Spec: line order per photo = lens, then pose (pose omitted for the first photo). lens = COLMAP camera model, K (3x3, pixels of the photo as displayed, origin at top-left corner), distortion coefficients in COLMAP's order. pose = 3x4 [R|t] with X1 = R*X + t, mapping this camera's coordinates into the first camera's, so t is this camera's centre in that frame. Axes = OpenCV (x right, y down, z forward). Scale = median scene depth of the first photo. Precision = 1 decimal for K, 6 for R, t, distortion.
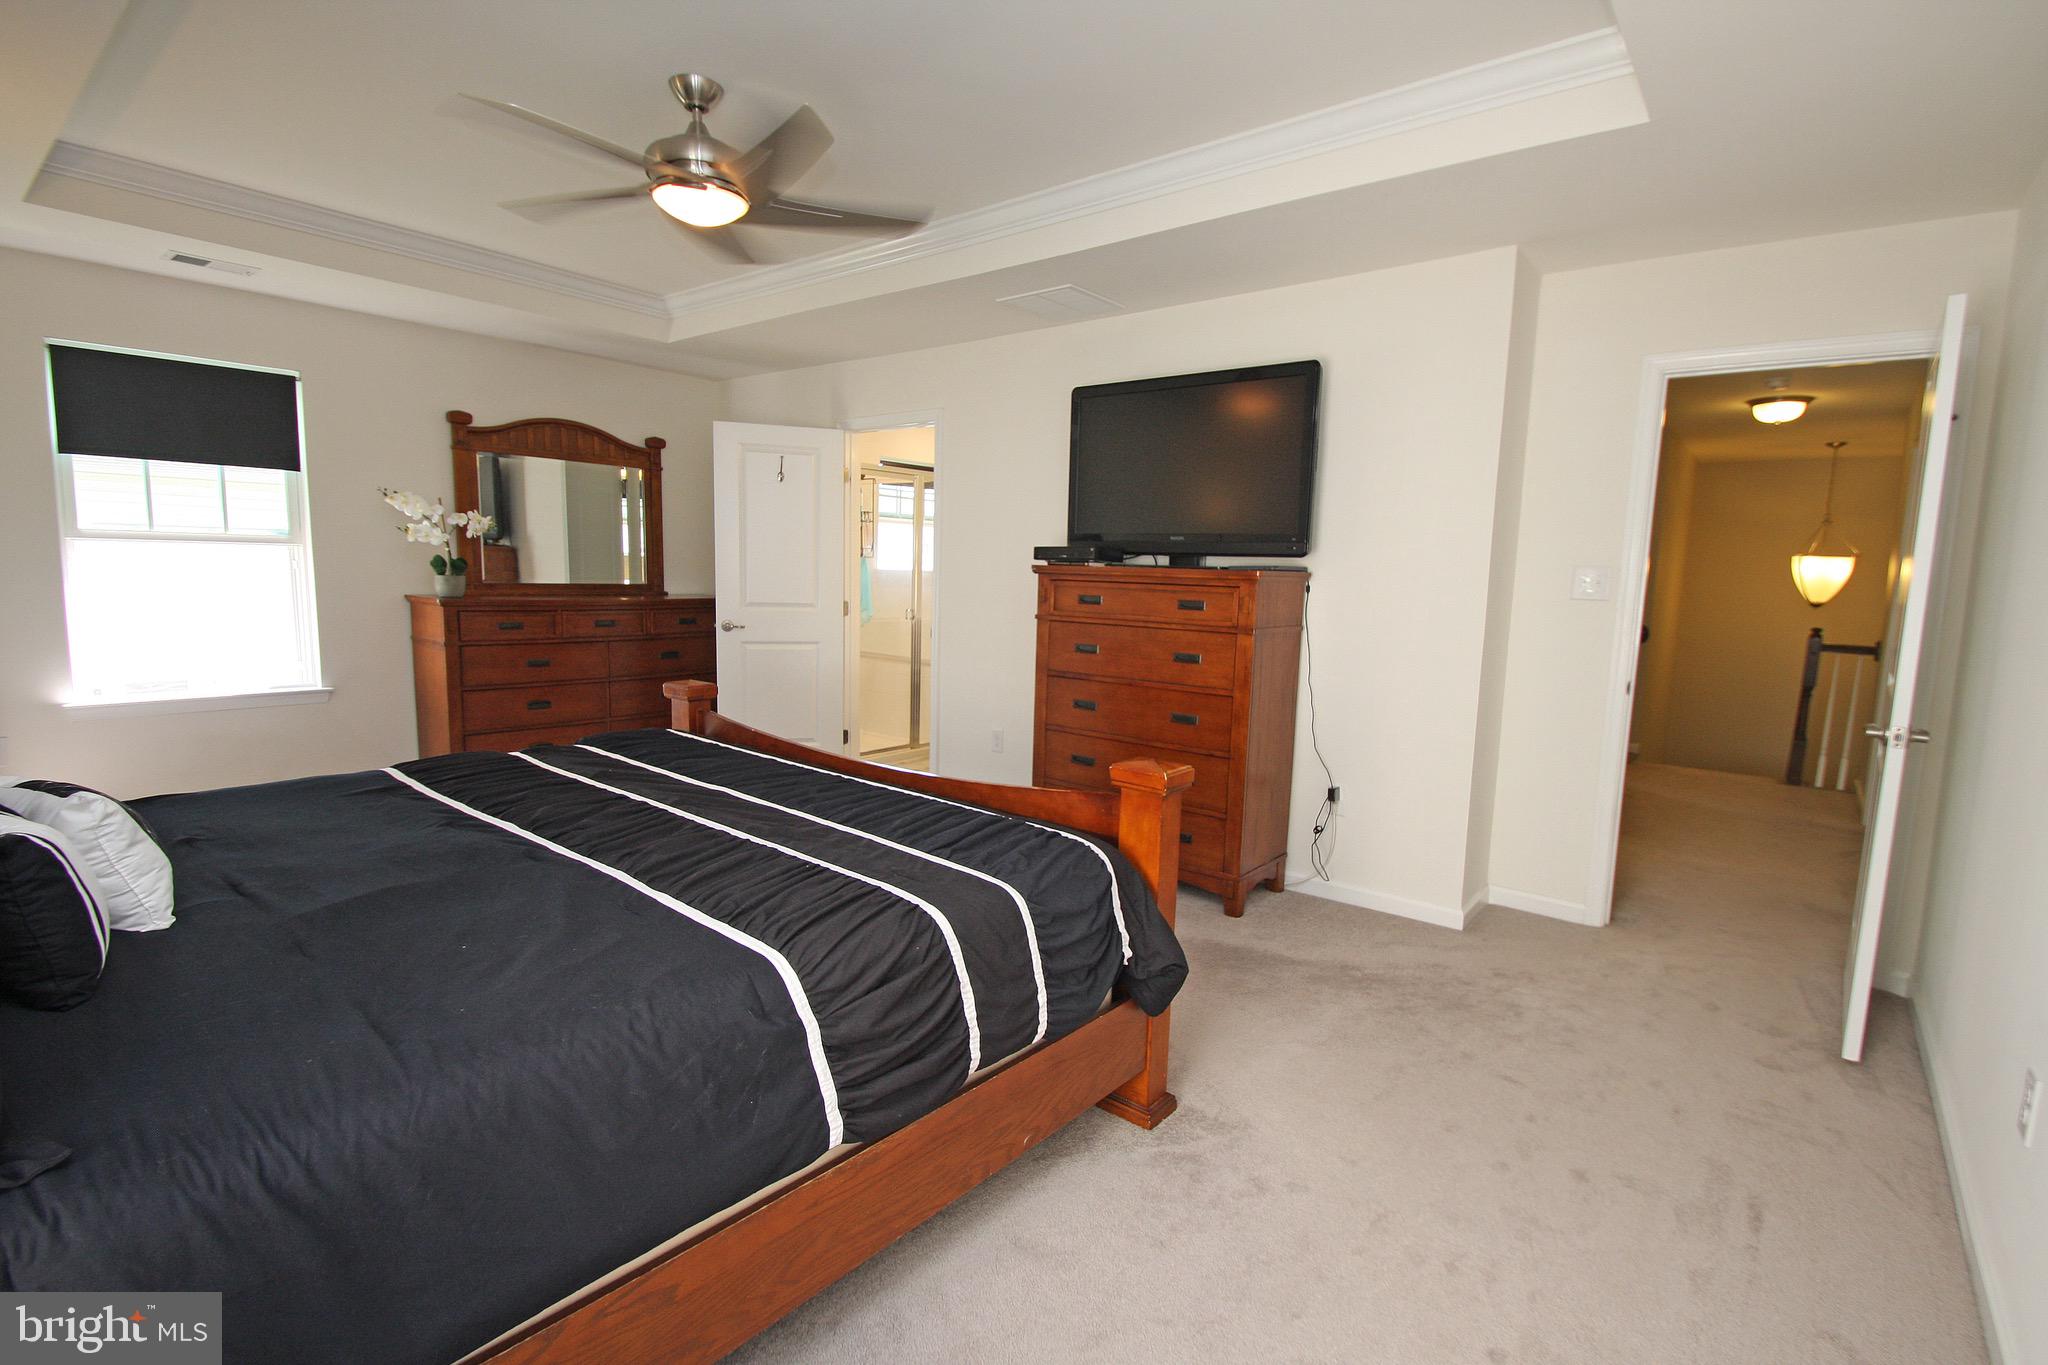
lens RADIAL K [[955.9, 0, 1032.0], [0, 955.9, 683.2], [0, 0, 1]] dist [-0.002166, -0.000685]
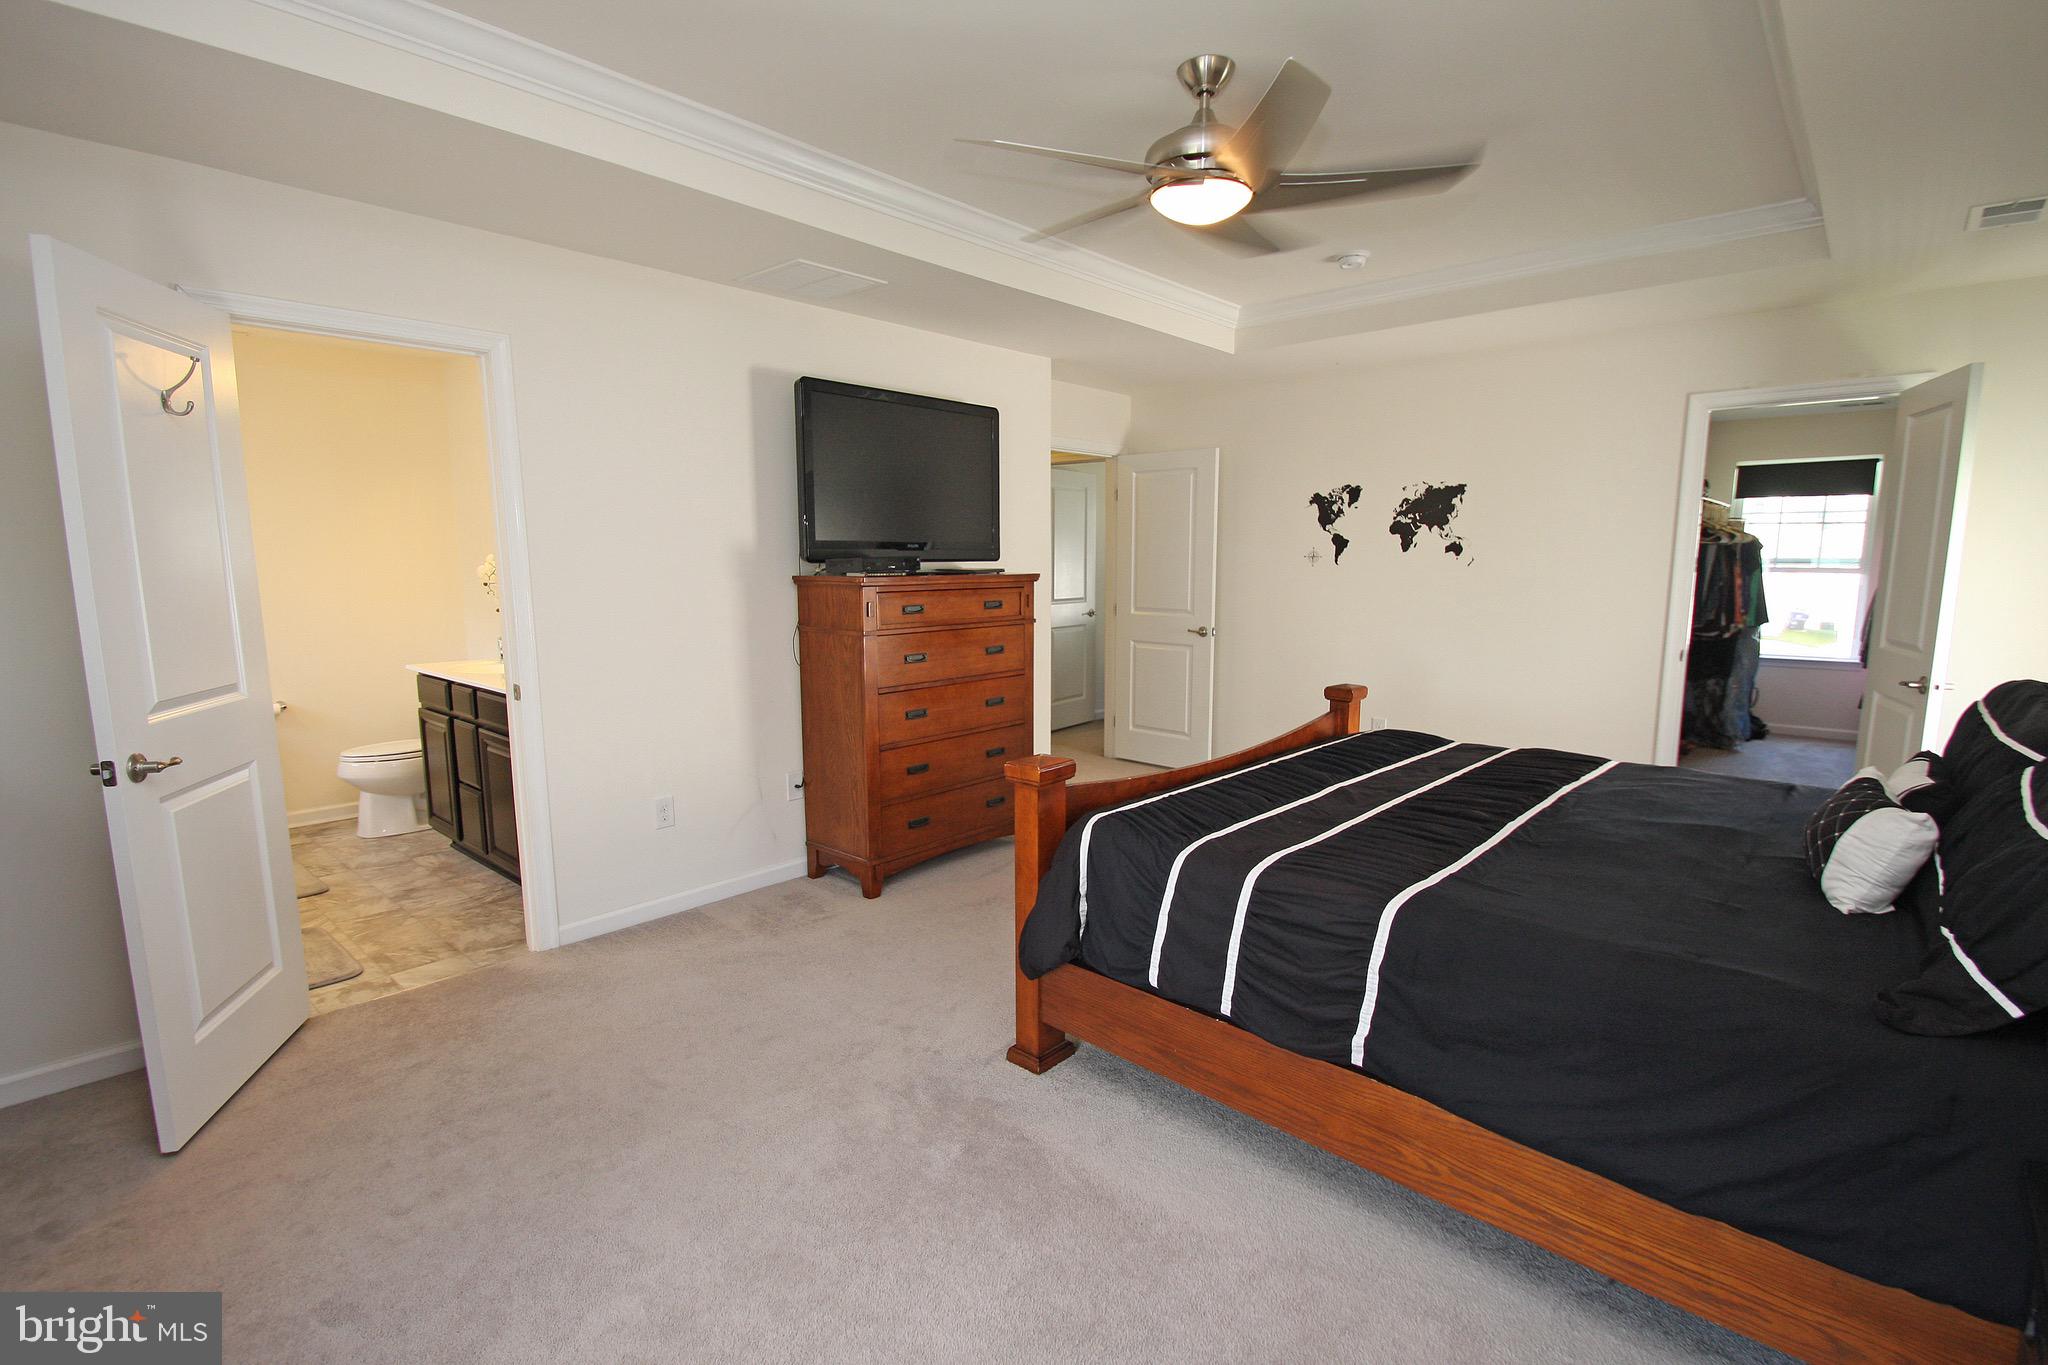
lens RADIAL K [[955.9, 0, 1032.0], [0, 955.9, 683.2], [0, 0, 1]] dist [-0.002166, -0.000685]
pose [[0.041308, -0.161279, 0.986044, -0.690352], [0.131213, 0.979215, 0.154665, -0.111245], [-0.990493, 0.122993, 0.061611, 0.610231]]
